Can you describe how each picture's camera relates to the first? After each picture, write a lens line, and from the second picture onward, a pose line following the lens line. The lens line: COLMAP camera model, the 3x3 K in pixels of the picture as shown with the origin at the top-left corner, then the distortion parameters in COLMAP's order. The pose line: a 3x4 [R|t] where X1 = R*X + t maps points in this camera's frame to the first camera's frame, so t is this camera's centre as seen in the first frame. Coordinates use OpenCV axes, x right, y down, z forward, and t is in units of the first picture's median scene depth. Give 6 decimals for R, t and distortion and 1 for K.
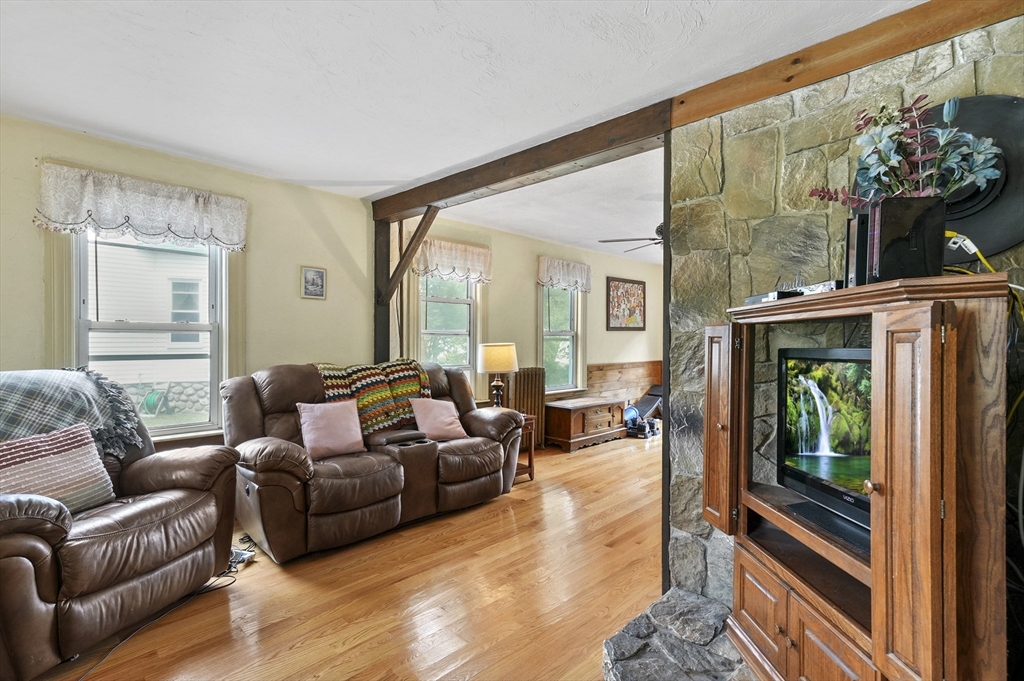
lens RADIAL K [[501.5, 0, 506.6], [0, 501.5, 340.0], [0, 0, 1]] dist [0.028212, 0.001570]
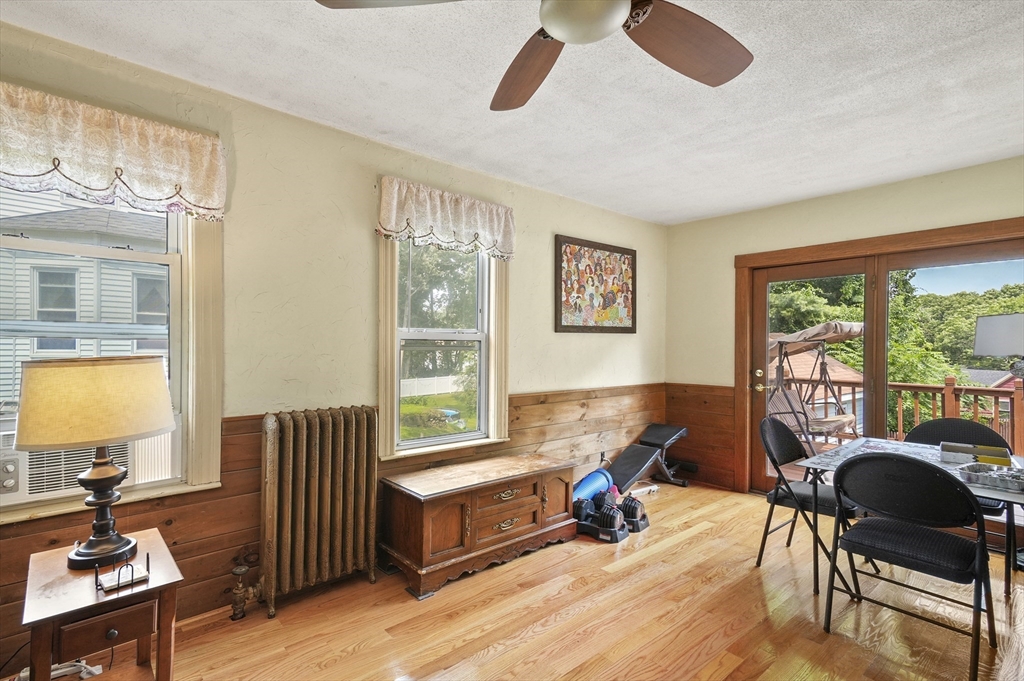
lens RADIAL K [[501.5, 0, 509.1], [0, 501.5, 345.0], [0, 0, 1]] dist [0.028212, 0.001570]
pose [[0.996722, 0.003947, -0.080812, 0.179630], [-0.004537, 0.999964, -0.007114, 0.000218], [0.080781, 0.007457, 0.996704, 0.408487]]
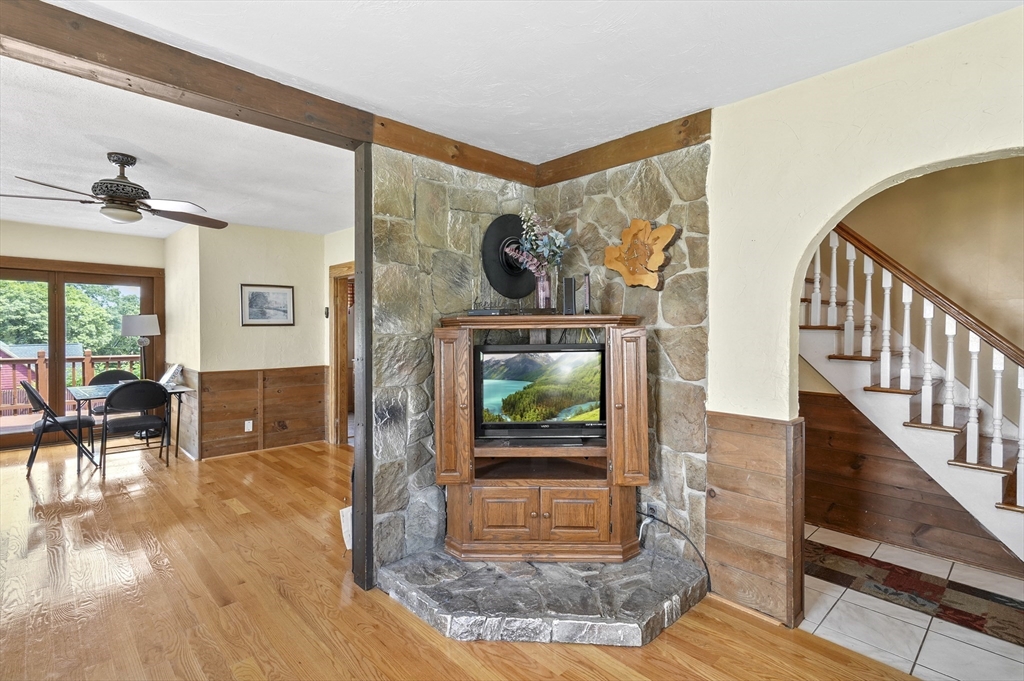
lens RADIAL K [[501.5, 0, 513.0], [0, 501.5, 332.7], [0, 0, 1]] dist [0.028212, 0.001570]
pose [[0.052279, -0.009230, 0.998590, -0.234932], [-0.001775, 0.999955, 0.009335, -0.009209], [-0.998631, -0.002260, 0.052260, 0.210969]]
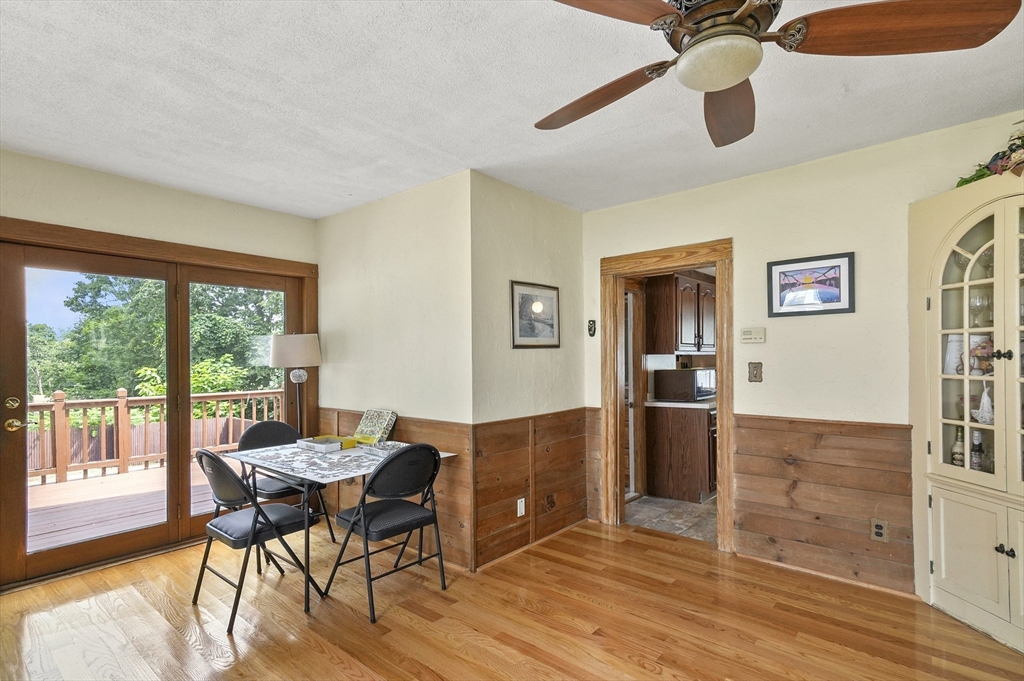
lens RADIAL K [[501.5, 0, 526.7], [0, 501.5, 365.3], [0, 0, 1]] dist [0.028212, 0.001570]
pose [[-0.078953, -0.009263, 0.996835, 0.012315], [0.014320, 0.999843, 0.010426, -0.000617], [-0.996775, 0.015098, -0.078808, 0.646102]]
